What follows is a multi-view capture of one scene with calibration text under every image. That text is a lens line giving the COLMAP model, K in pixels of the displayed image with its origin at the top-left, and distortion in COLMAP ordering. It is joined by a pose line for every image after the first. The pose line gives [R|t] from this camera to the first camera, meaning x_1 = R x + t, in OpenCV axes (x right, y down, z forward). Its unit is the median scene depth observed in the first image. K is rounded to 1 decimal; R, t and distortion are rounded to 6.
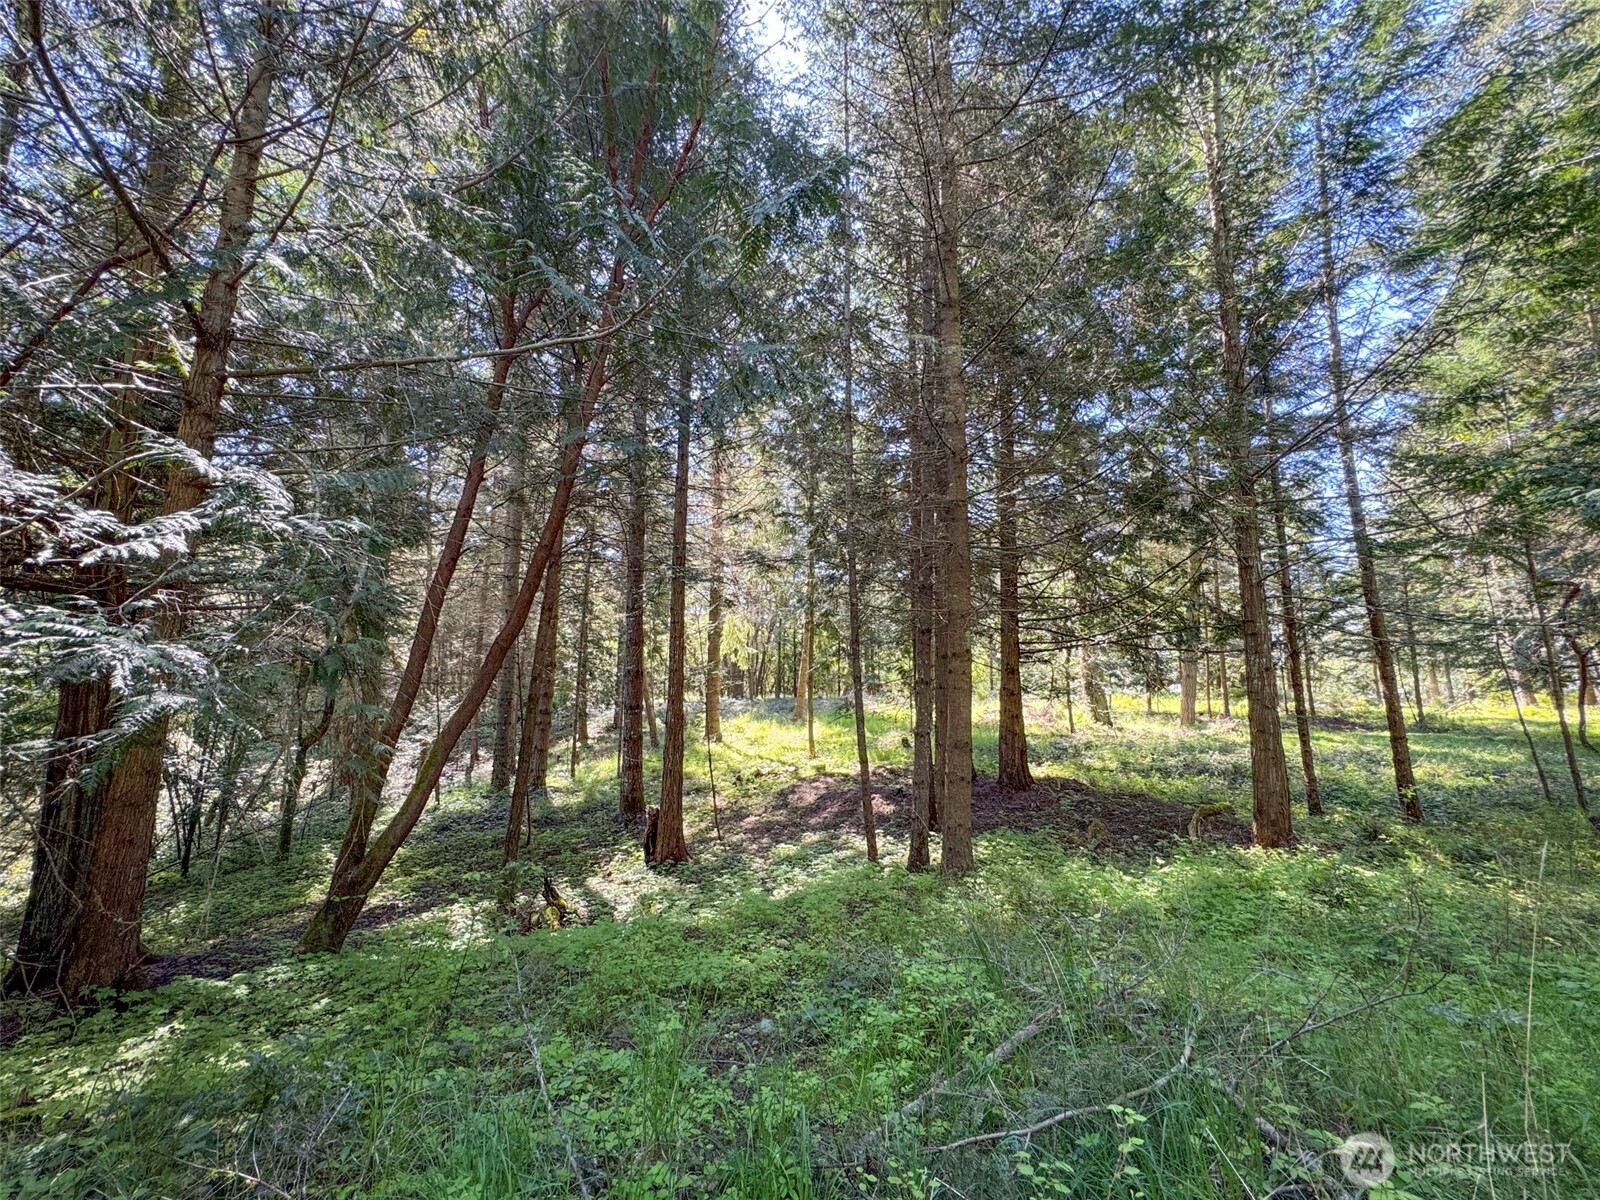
lens RADIAL K [[645.1, 0, 801.2], [0, 645.1, 606.8], [0, 0, 1]] dist [-0.001856, 0.000570]
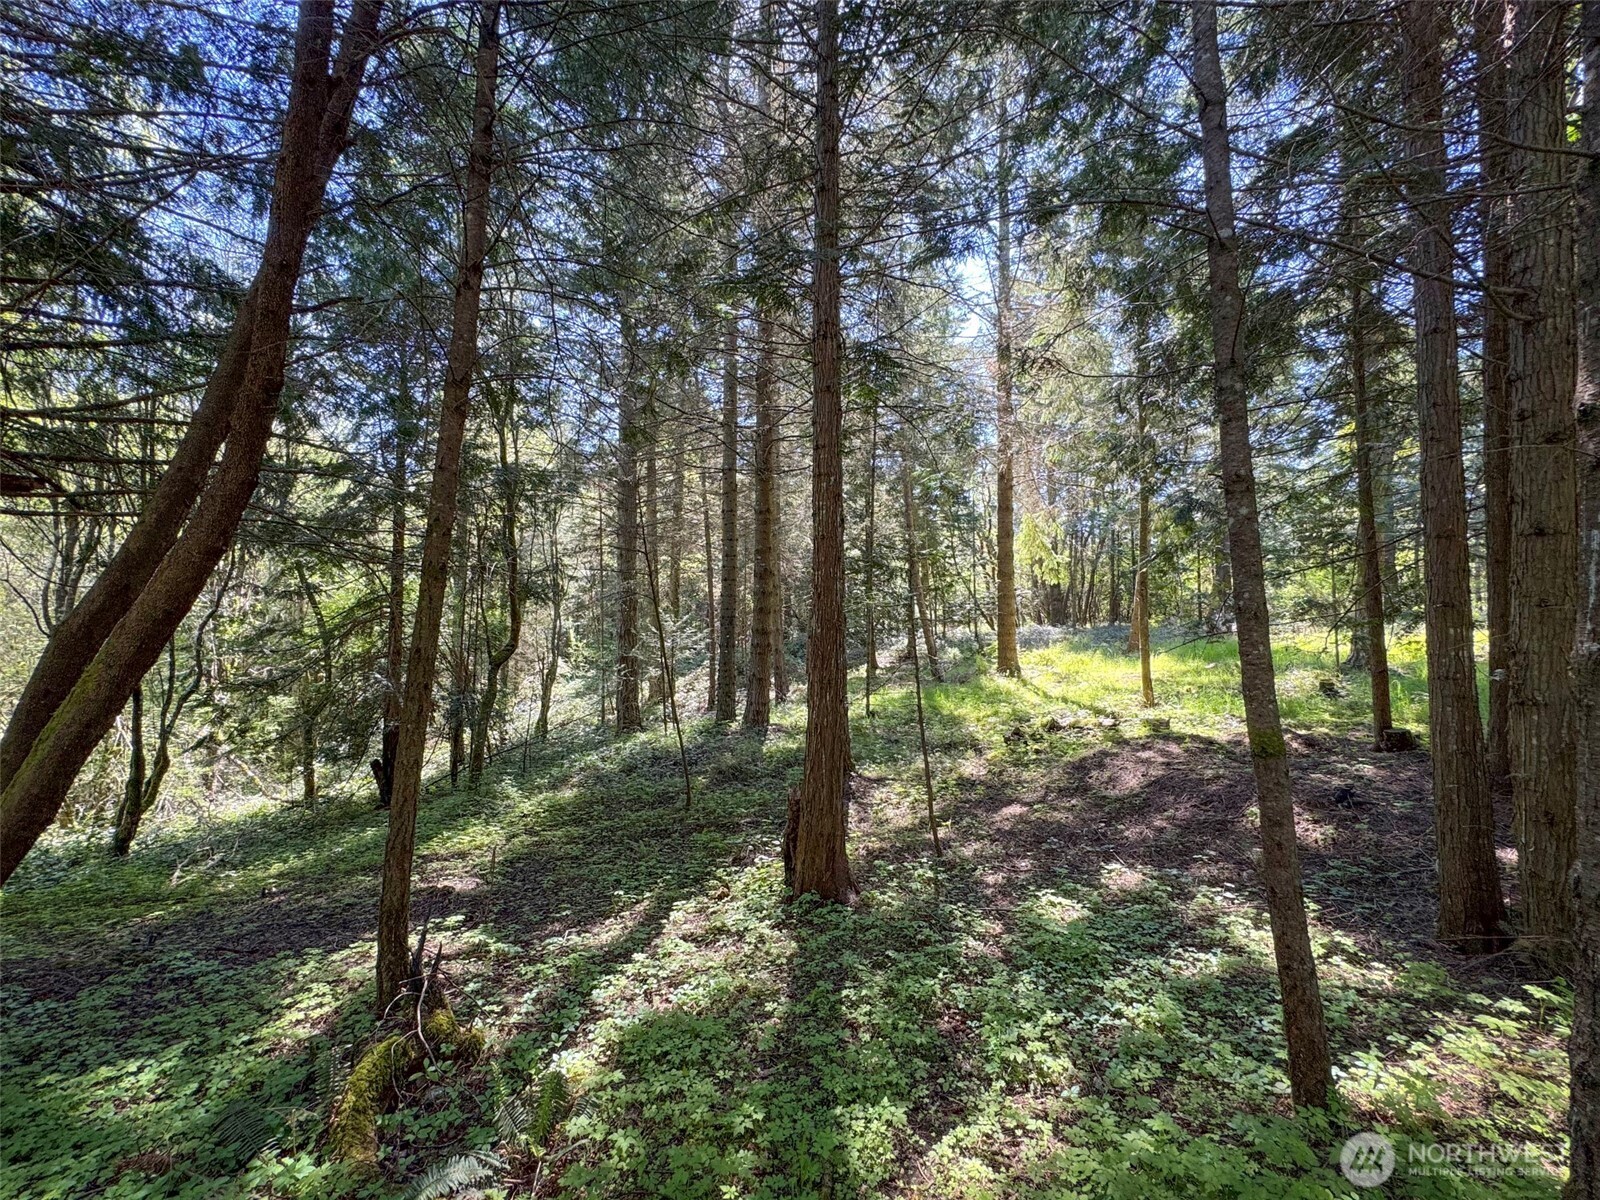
lens RADIAL K [[645.1, 0, 802.2], [0, 645.1, 605.2], [0, 0, 1]] dist [-0.001856, 0.000570]
pose [[0.878870, -0.018570, -0.476700, 0.027471], [0.065550, 0.994465, 0.082112, 0.070891], [0.472537, -0.103414, 0.875223, 0.342864]]
